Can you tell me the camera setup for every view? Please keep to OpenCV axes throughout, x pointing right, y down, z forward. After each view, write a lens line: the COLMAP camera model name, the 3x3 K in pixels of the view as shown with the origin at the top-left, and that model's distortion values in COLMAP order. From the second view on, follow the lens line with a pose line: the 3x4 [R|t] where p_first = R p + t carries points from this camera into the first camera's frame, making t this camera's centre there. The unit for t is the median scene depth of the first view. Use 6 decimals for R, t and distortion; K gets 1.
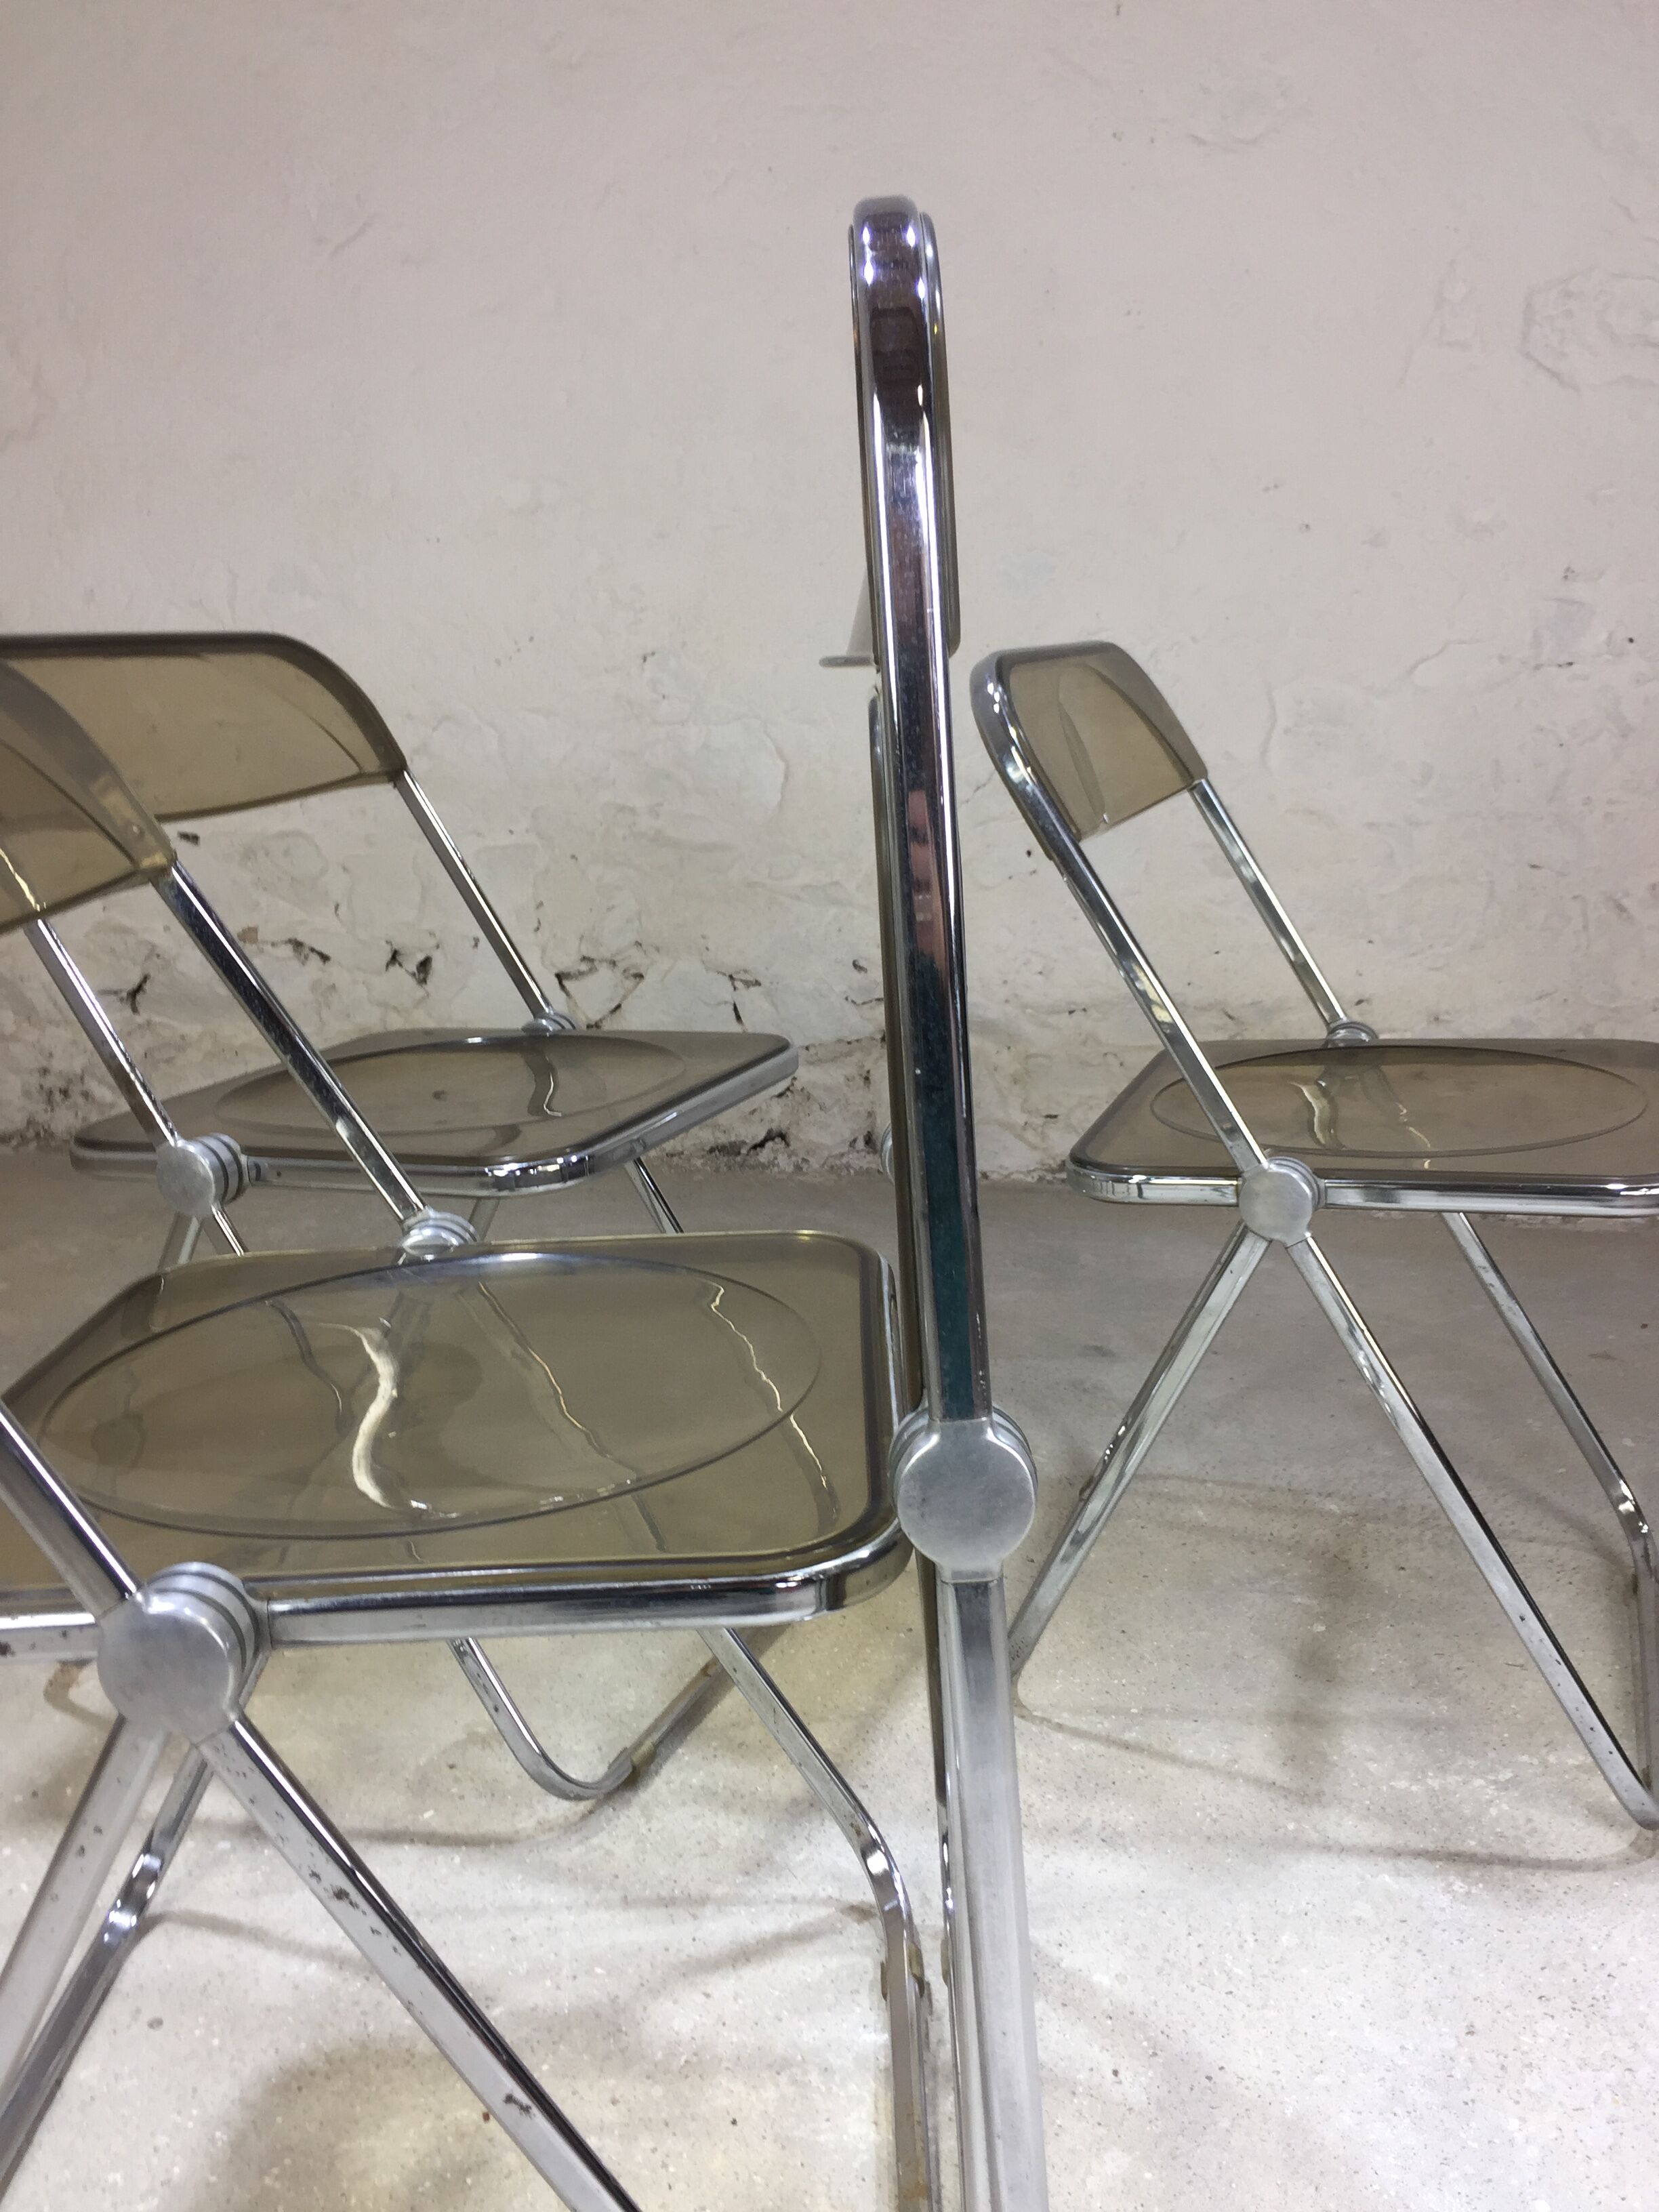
lens RADIAL K [[1861.3, 0, 834.3], [0, 1861.3, 1107.9], [0, 0, 1]] dist [0.066146, -0.101912]
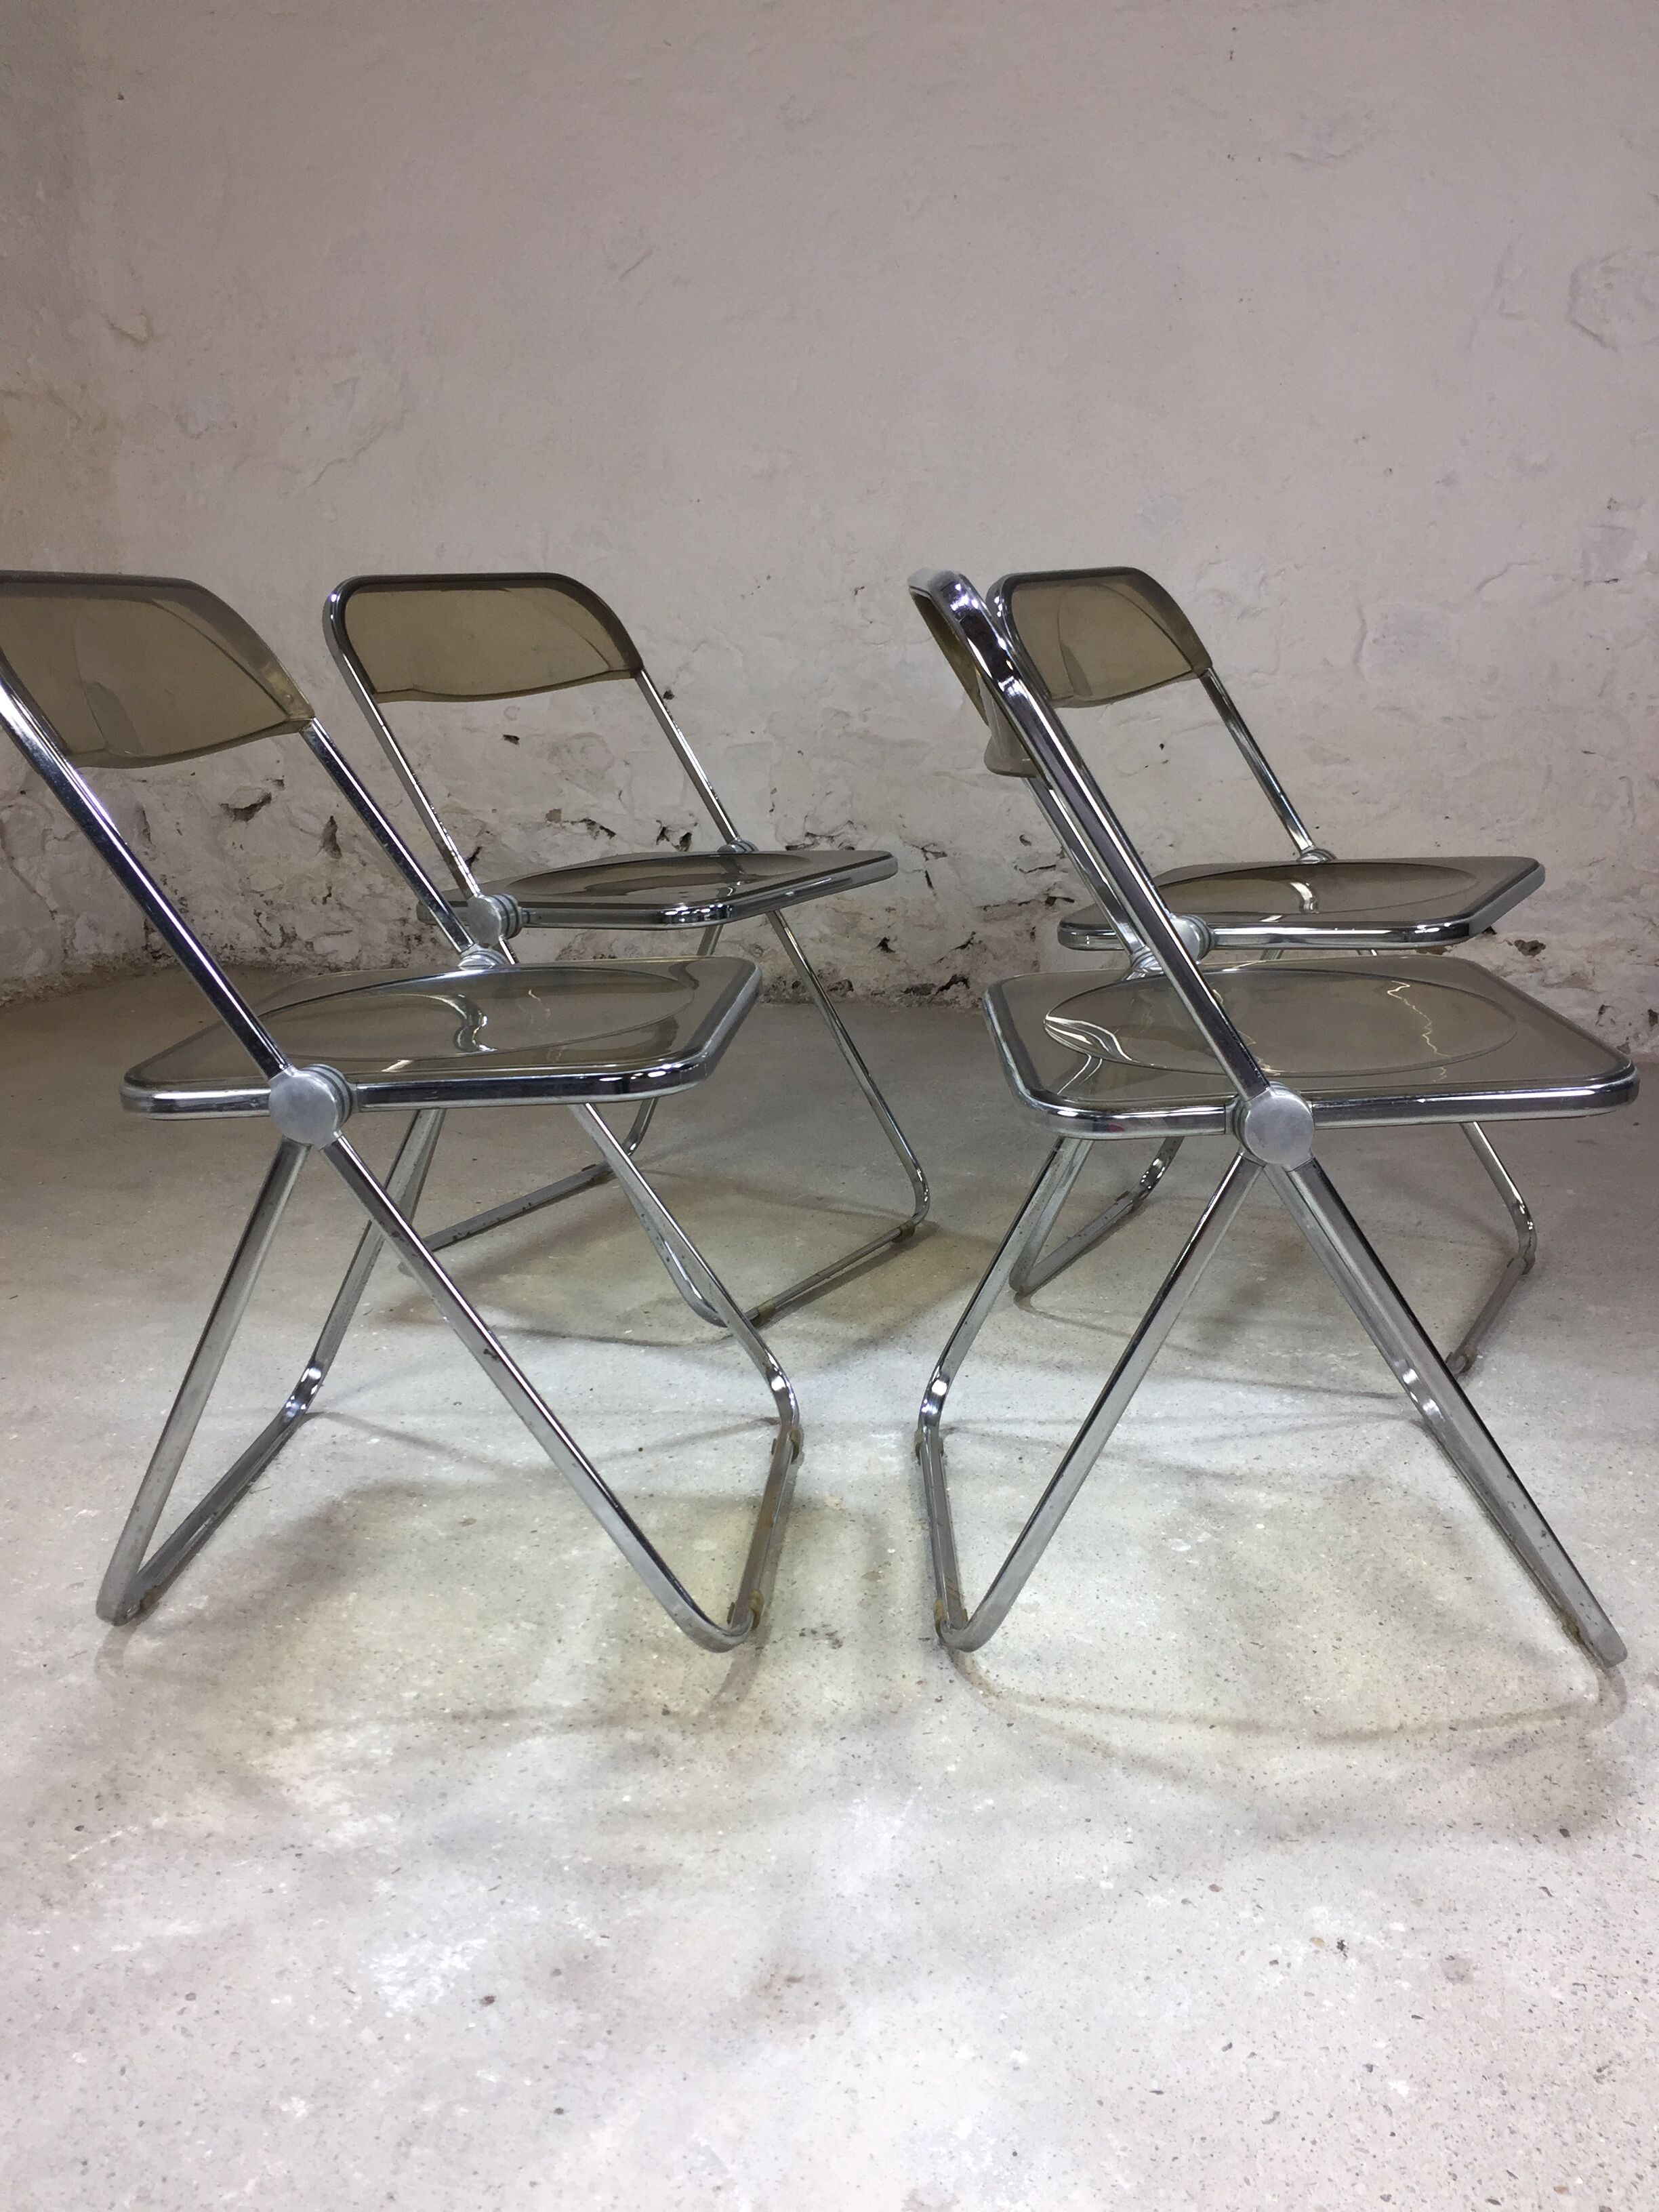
lens RADIAL K [[1835.6, 0, 842.4], [0, 1835.6, 1111.7], [0, 0, 1]] dist [0.070469, -0.097215]
pose [[0.986064, 0.028077, -0.163978, 0.116809], [-0.022656, 0.999136, 0.034833, 0.075795], [0.164814, -0.030633, 0.985849, -0.271316]]
